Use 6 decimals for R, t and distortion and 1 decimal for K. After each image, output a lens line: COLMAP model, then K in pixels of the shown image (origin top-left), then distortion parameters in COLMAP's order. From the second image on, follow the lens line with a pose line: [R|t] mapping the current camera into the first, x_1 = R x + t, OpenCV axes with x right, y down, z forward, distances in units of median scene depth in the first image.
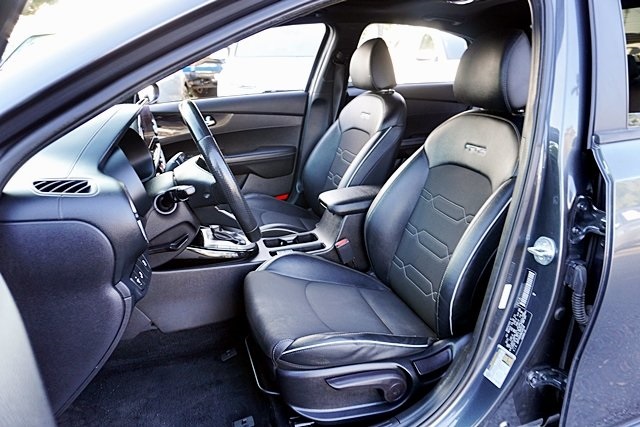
lens RADIAL K [[430.2, 0, 321.4], [0, 430.2, 214.8], [0, 0, 1]] dist [-0.038895, 0.014810]
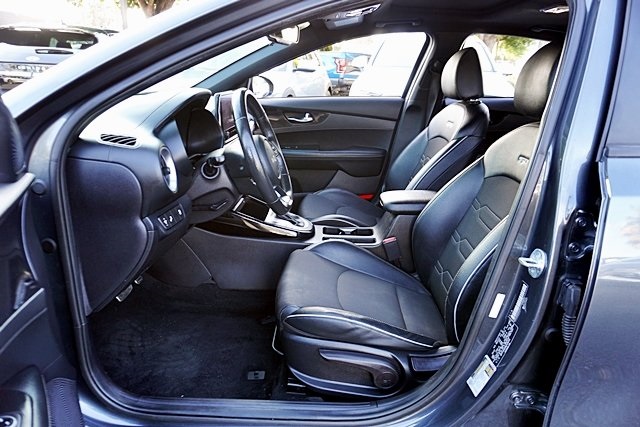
lens RADIAL K [[430.2, 0, 317.5], [0, 430.2, 213.0], [0, 0, 1]] dist [-0.038895, 0.014810]
pose [[0.937671, 0.148333, -0.314279, 0.265501], [-0.156962, 0.987602, -0.002180, 0.040253], [0.310059, 0.051374, 0.949328, -0.052483]]
